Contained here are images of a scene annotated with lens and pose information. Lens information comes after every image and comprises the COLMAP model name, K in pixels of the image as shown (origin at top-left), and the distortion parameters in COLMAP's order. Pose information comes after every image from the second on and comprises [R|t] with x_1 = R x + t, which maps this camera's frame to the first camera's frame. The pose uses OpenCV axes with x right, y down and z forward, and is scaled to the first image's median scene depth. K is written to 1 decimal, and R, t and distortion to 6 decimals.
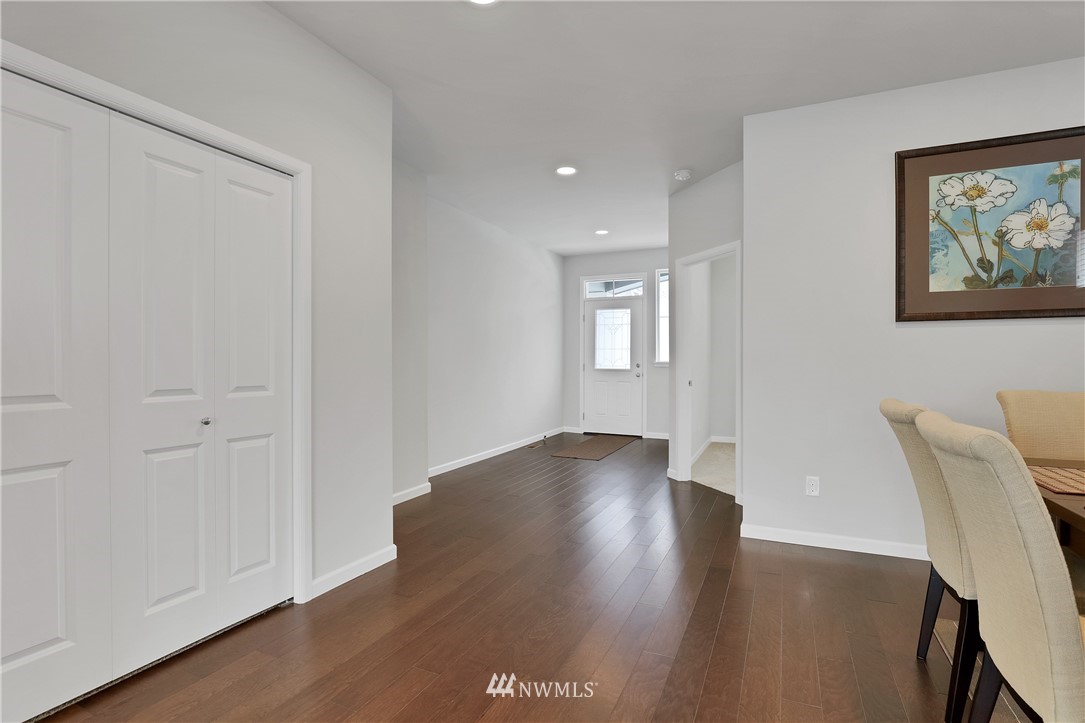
lens RADIAL K [[525.1, 0, 541.0], [0, 525.1, 359.8], [0, 0, 1]] dist [0.005436, 0.000355]
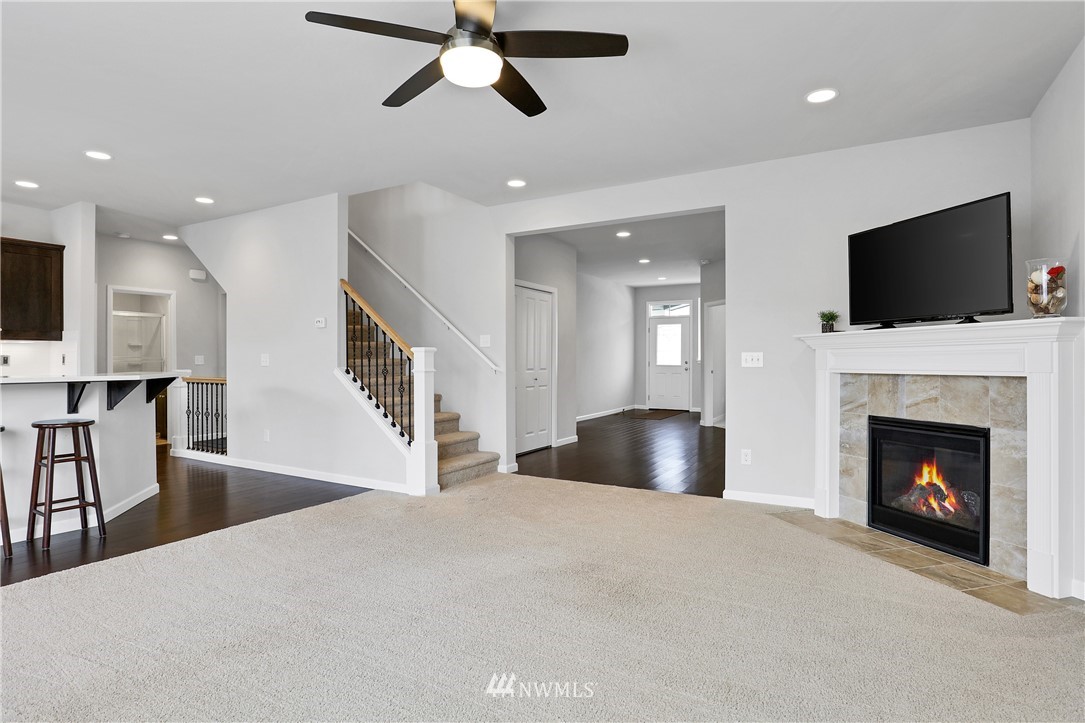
lens RADIAL K [[577.8, 0, 544.1], [0, 577.8, 358.5], [0, 0, 1]] dist [-0.007775, -0.000533]
pose [[0.996856, -0.001742, -0.079210, -0.087330], [0.001749, 0.999998, 0.000028, -0.001413], [0.079210, -0.000167, 0.996858, -0.666041]]
